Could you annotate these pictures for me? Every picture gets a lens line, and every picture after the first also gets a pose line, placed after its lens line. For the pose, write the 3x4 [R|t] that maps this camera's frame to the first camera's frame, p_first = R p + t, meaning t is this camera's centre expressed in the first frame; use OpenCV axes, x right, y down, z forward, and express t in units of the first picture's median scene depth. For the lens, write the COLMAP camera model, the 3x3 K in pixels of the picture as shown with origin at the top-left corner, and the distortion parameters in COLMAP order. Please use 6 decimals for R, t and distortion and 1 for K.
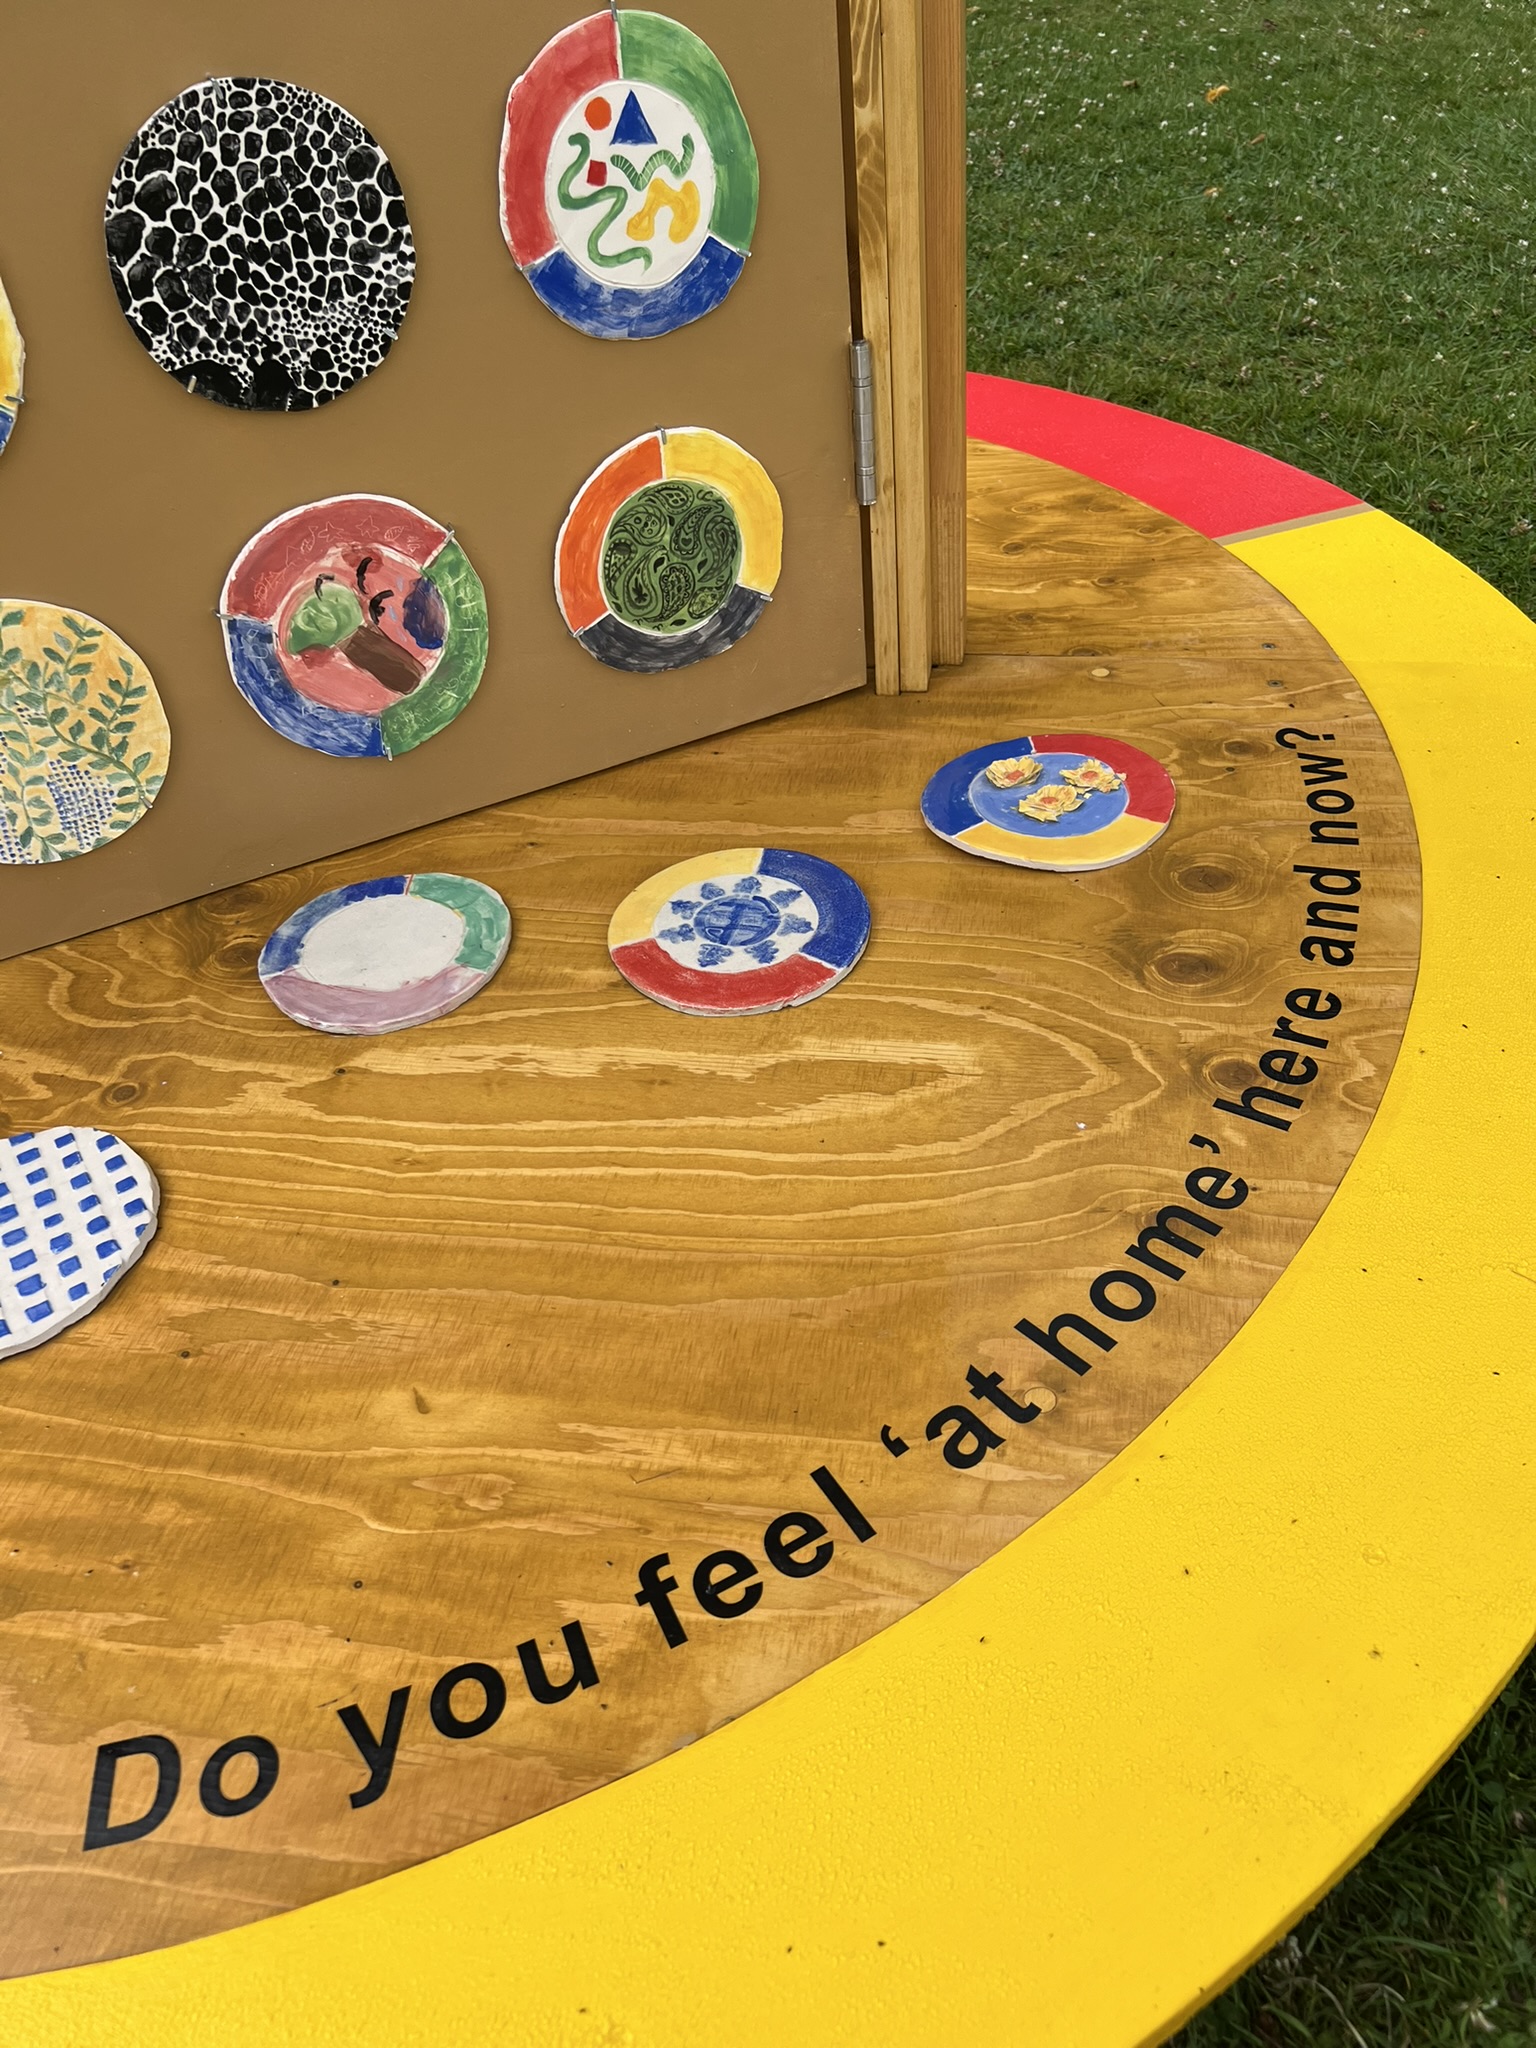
lens RADIAL K [[1601.0, 0, 758.6], [0, 1601.0, 1009.9], [0, 0, 1]] dist [0.019809, 0.010485]
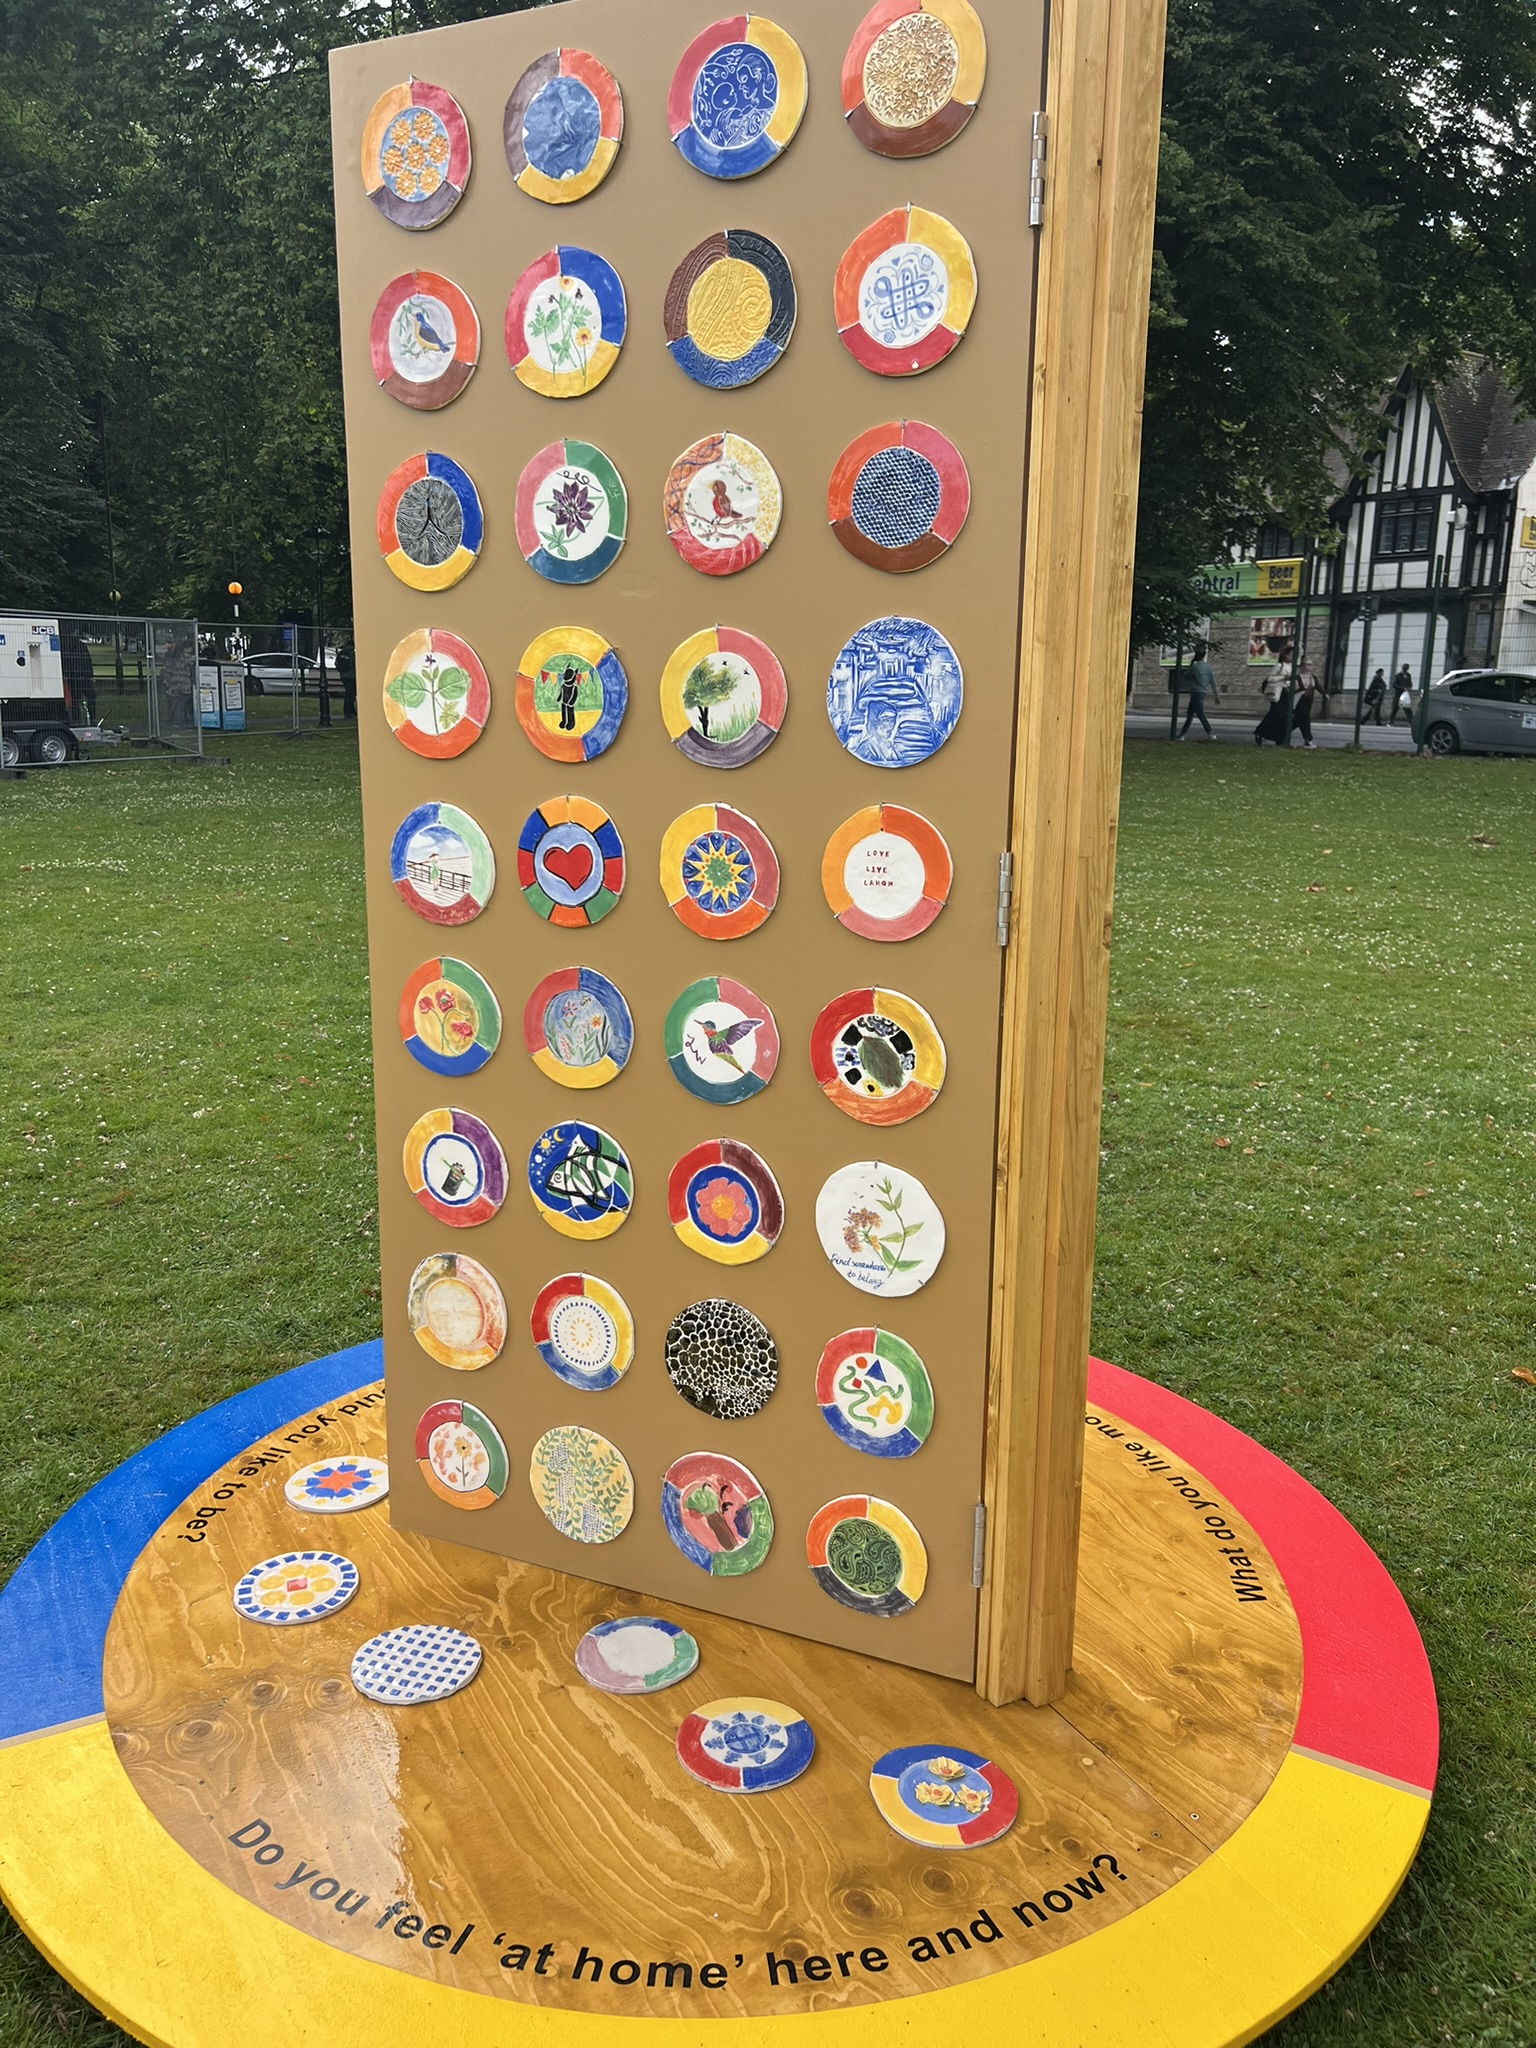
lens RADIAL K [[1601.0, 0, 758.6], [0, 1601.0, 1009.9], [0, 0, 1]] dist [0.019809, 0.010485]
pose [[0.629041, 0.248026, -0.736743, 1.270228], [-0.538754, 0.822311, -0.183162, -0.454139], [0.560403, 0.512140, 0.650892, -0.743254]]
